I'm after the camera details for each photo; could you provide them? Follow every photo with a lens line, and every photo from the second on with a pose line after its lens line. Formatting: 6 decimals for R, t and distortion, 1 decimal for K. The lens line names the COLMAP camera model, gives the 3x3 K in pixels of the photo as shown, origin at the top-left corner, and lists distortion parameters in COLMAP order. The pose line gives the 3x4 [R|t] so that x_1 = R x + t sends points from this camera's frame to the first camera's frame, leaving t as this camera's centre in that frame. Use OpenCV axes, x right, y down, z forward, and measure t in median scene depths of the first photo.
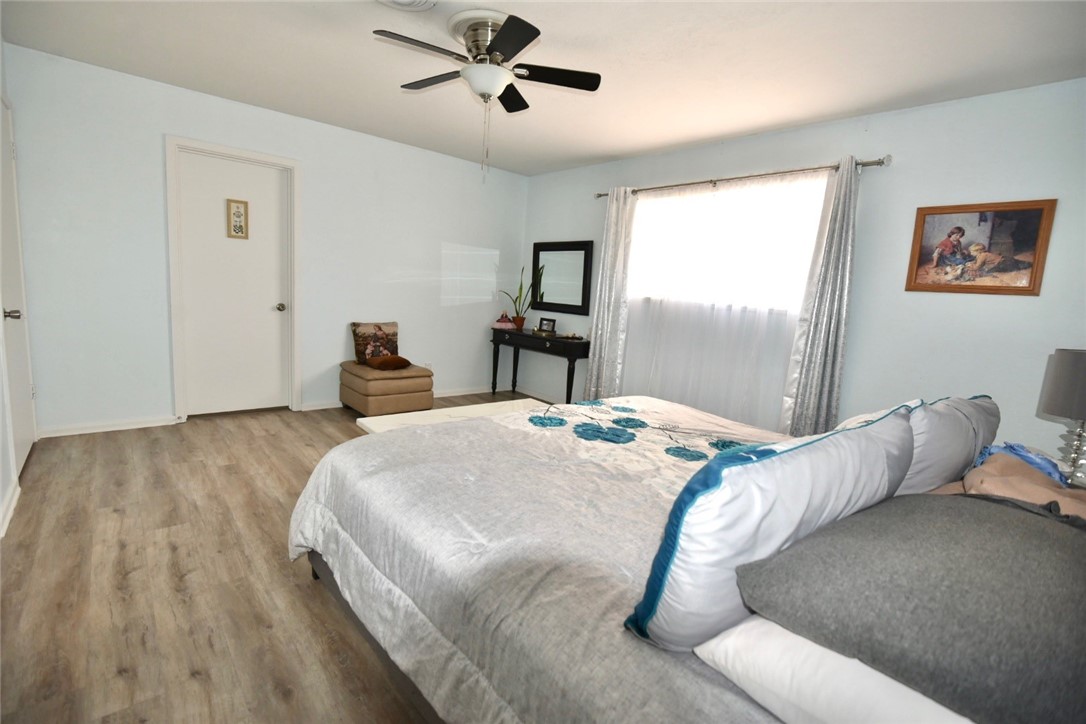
lens RADIAL K [[496.3, 0, 541.3], [0, 496.3, 362.0], [0, 0, 1]] dist [-0.010156, -0.002028]
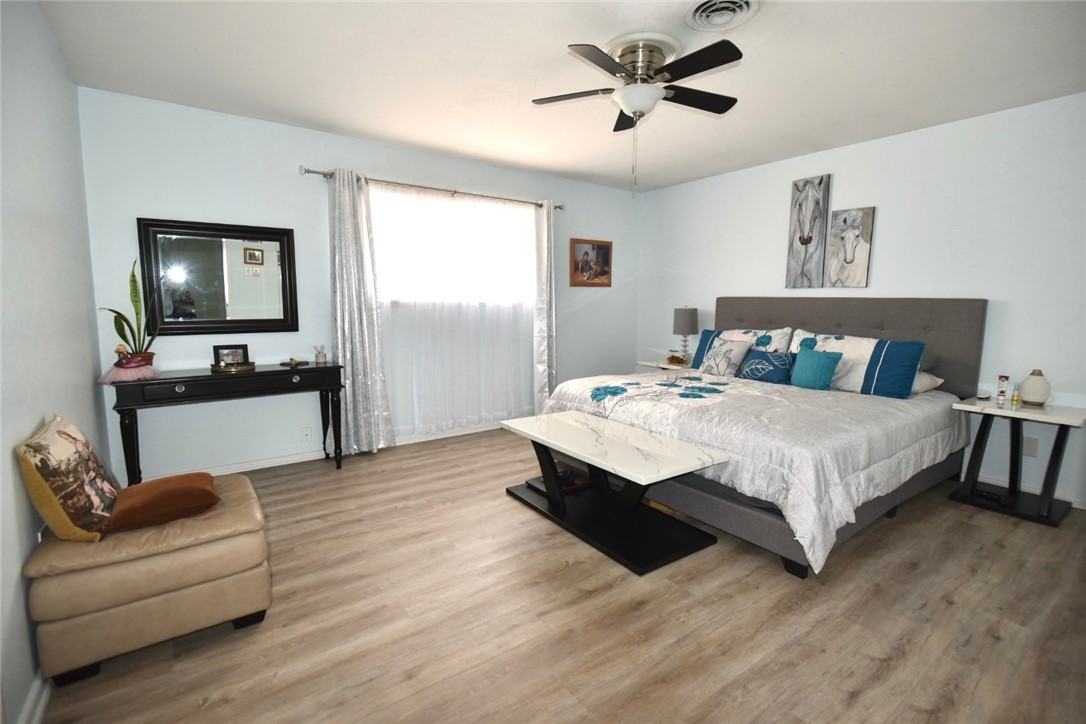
lens RADIAL K [[496.3, 0, 542.5], [0, 496.3, 362.8], [0, 0, 1]] dist [-0.010156, -0.002028]
pose [[0.083890, -0.186614, 0.978845, -1.104846], [0.152393, 0.973155, 0.172468, -0.218351], [-0.984753, 0.134701, 0.110077, 1.036876]]
